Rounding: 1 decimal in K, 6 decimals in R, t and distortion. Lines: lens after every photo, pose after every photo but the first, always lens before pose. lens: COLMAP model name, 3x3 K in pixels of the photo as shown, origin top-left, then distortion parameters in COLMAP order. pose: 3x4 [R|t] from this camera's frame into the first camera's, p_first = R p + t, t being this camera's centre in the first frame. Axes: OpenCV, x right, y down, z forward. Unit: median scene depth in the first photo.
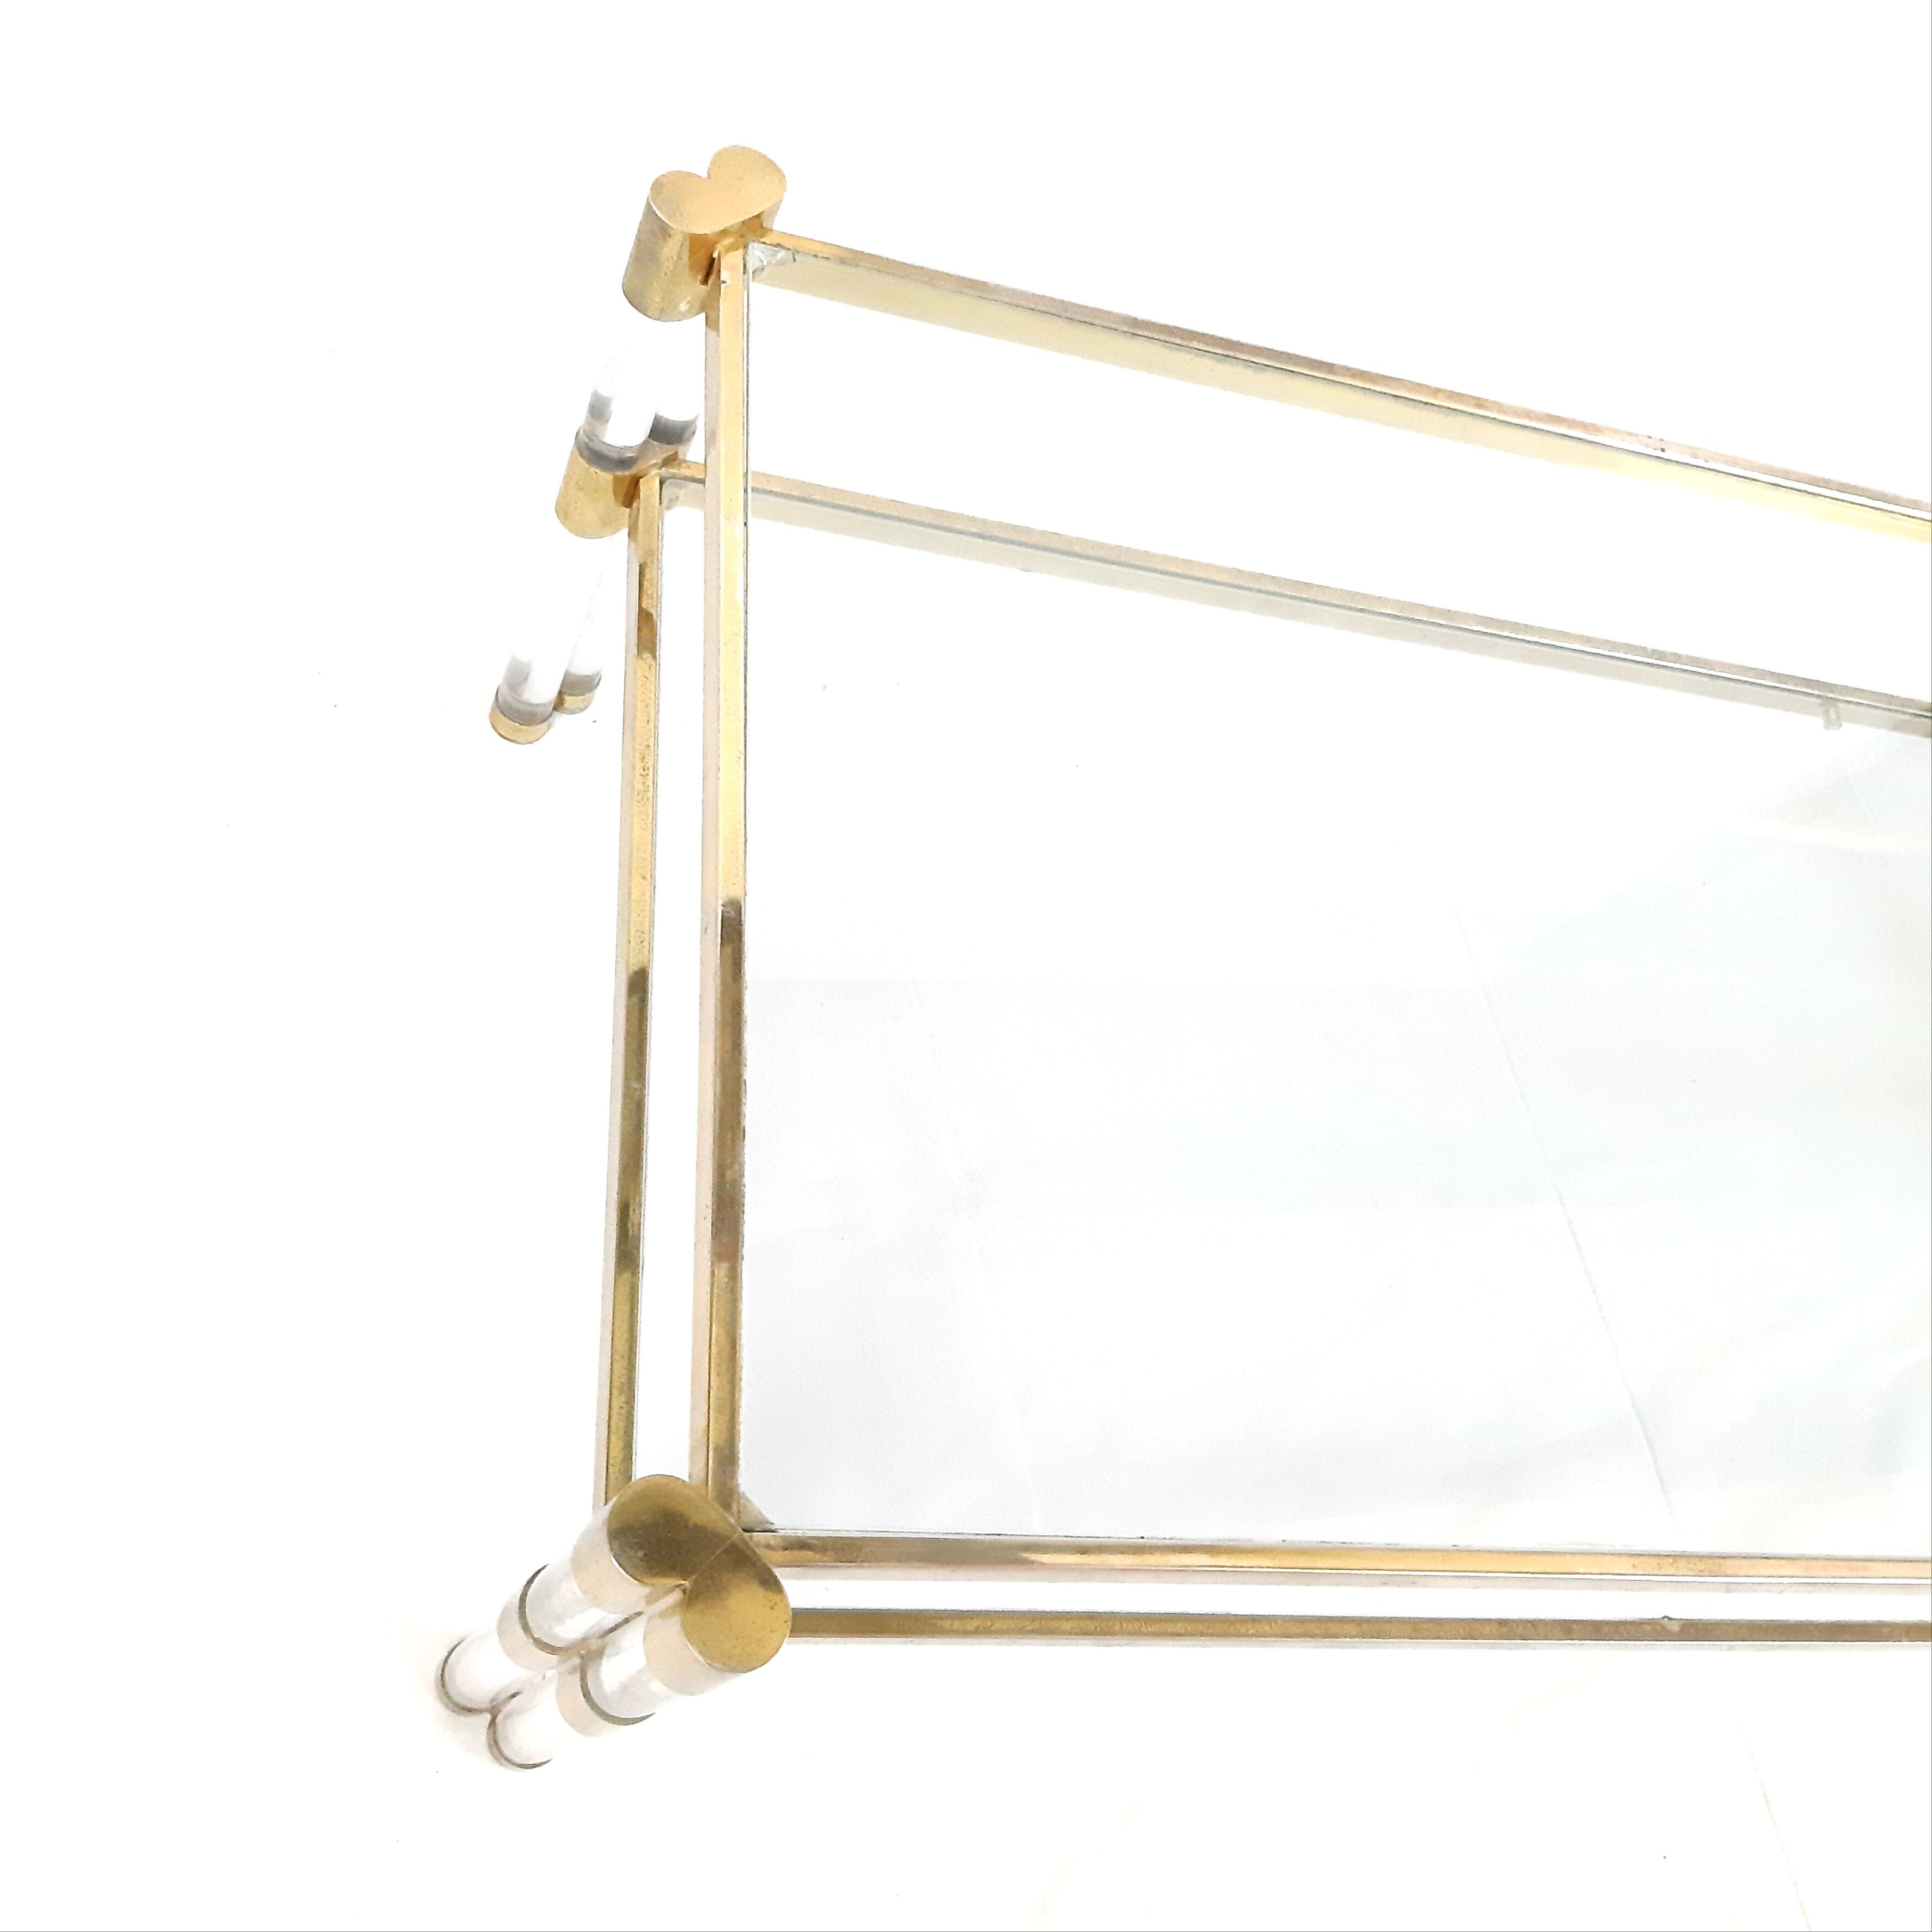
lens RADIAL K [[2071.5, 0, 964.7], [0, 2071.5, 954.2], [0, 0, 1]] dist [-0.022386, -0.033296]
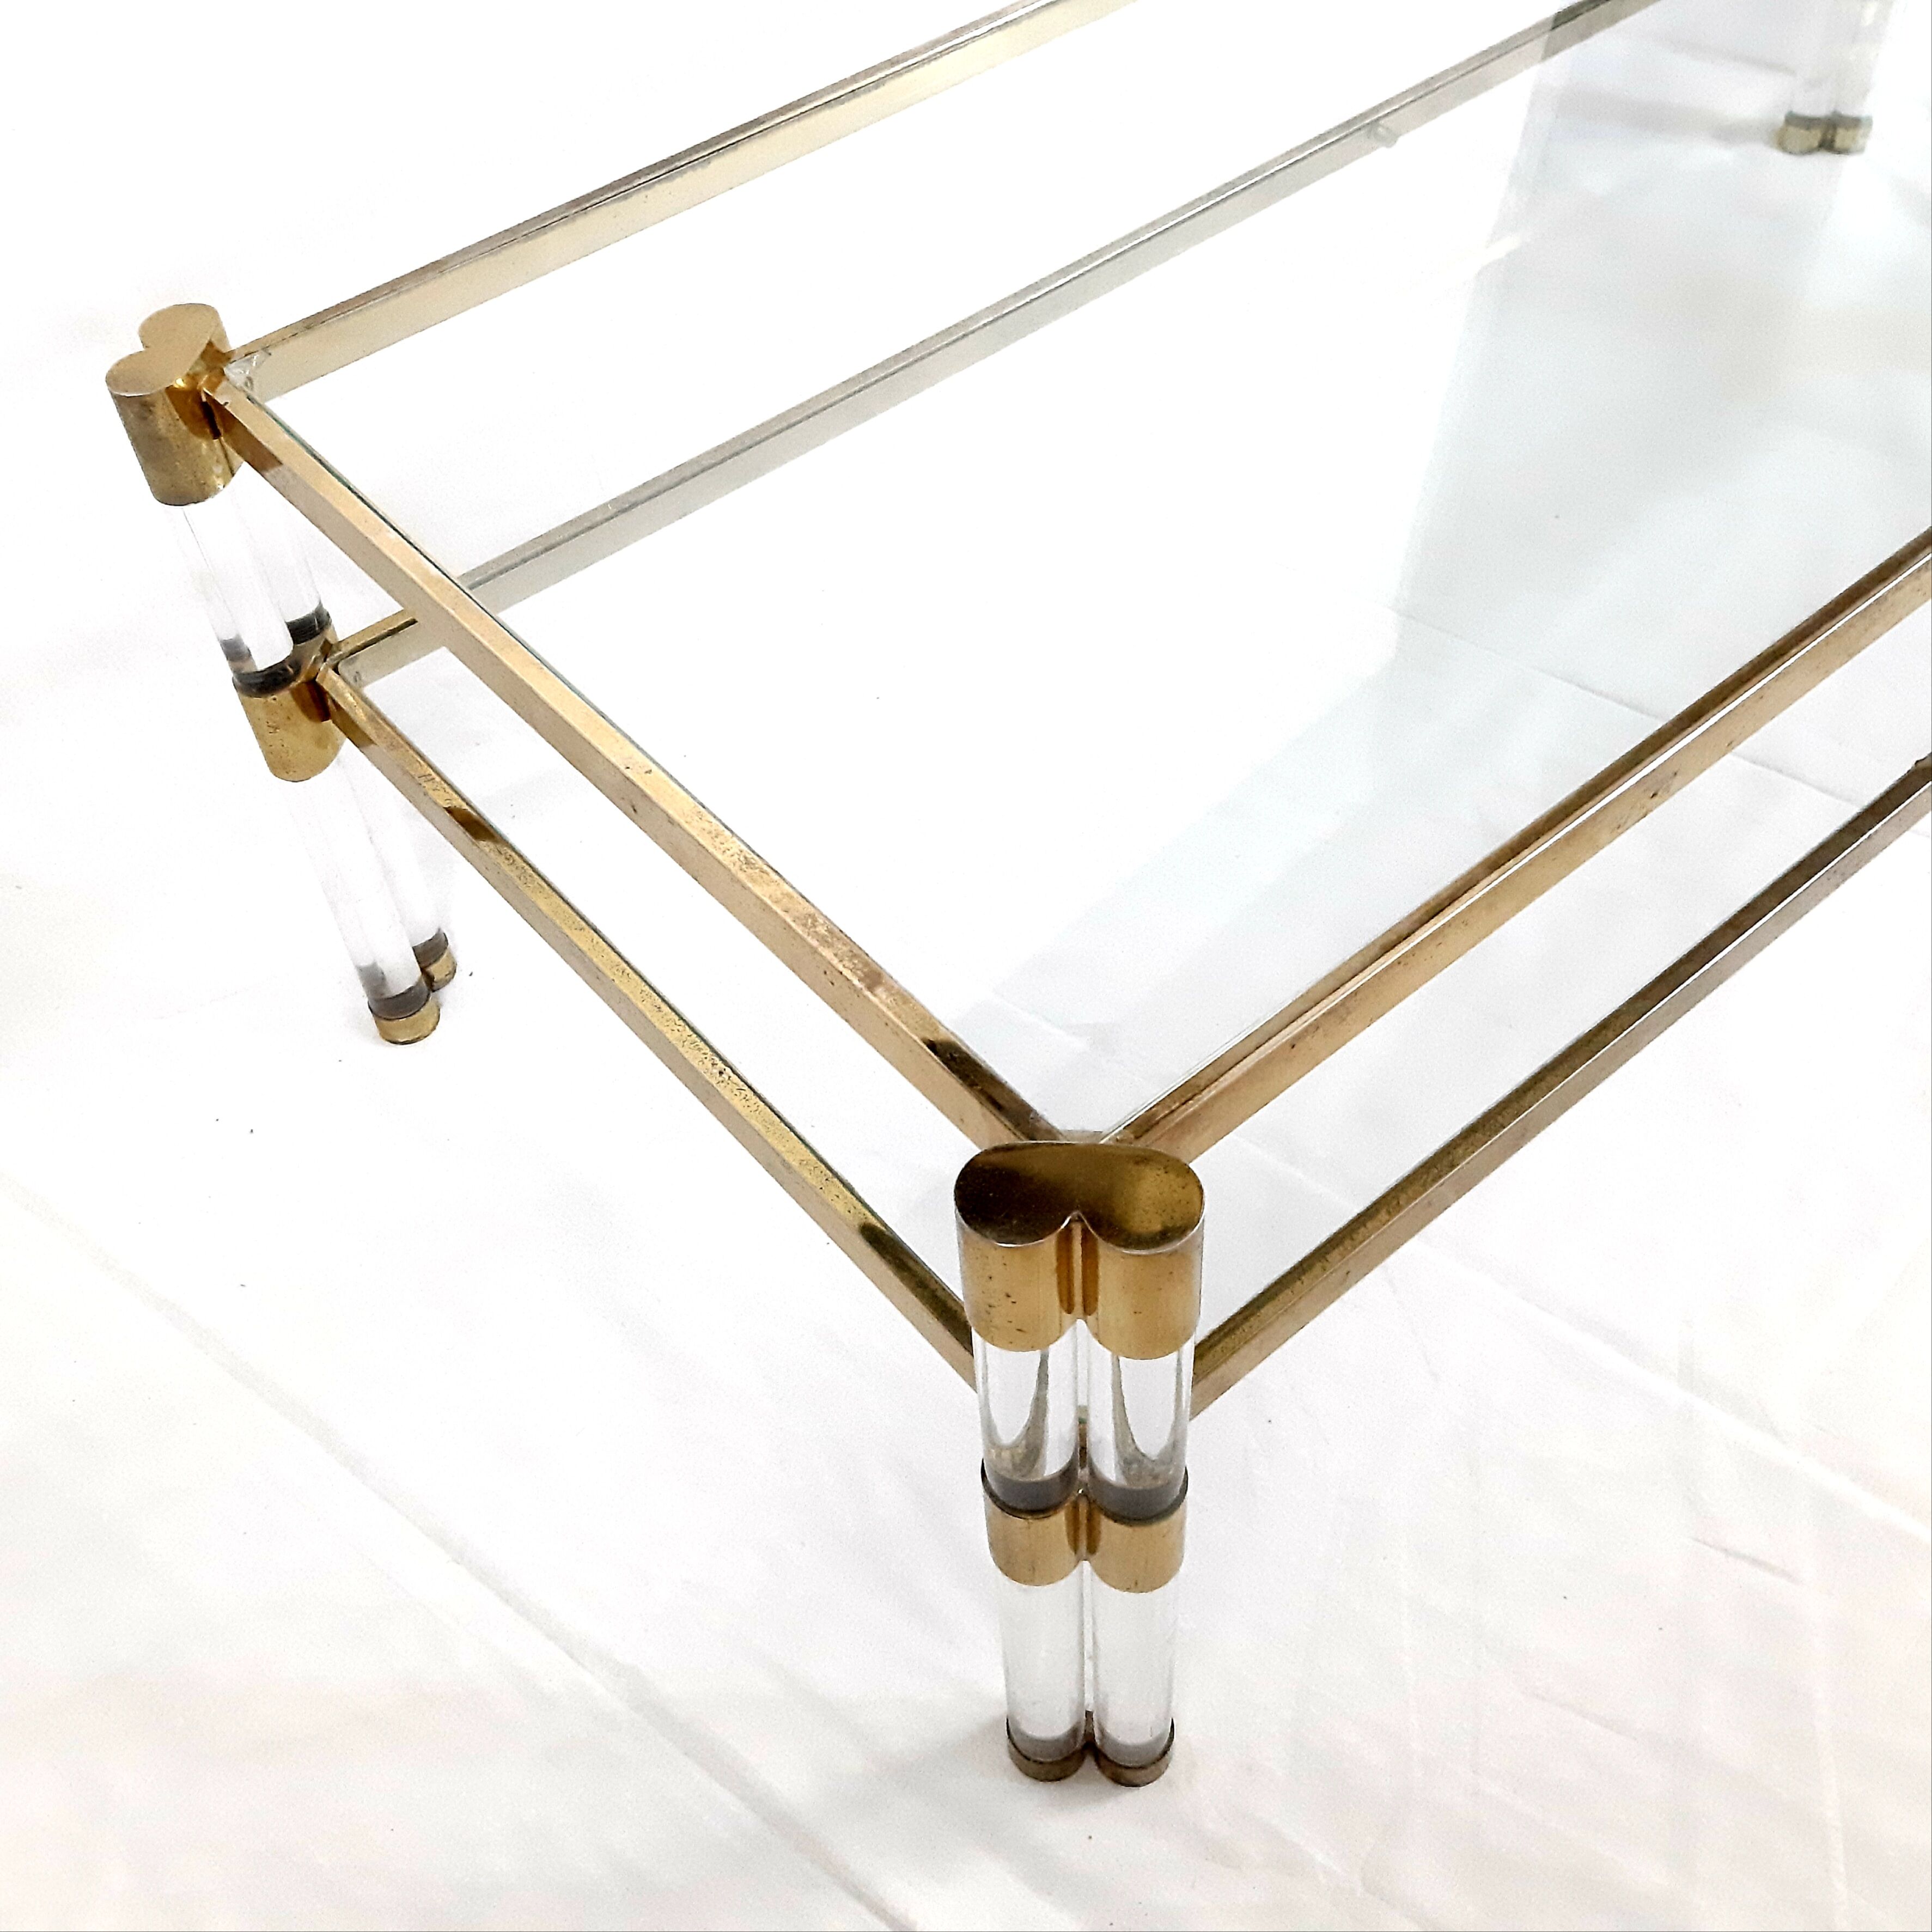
lens RADIAL K [[2071.5, 0, 964.7], [0, 2071.5, 954.2], [0, 0, 1]] dist [-0.022386, -0.033296]
pose [[0.724911, -0.684056, 0.081068, -0.104316], [0.688381, 0.715083, -0.121602, 0.190665], [0.025212, 0.143957, 0.989263, 0.071709]]
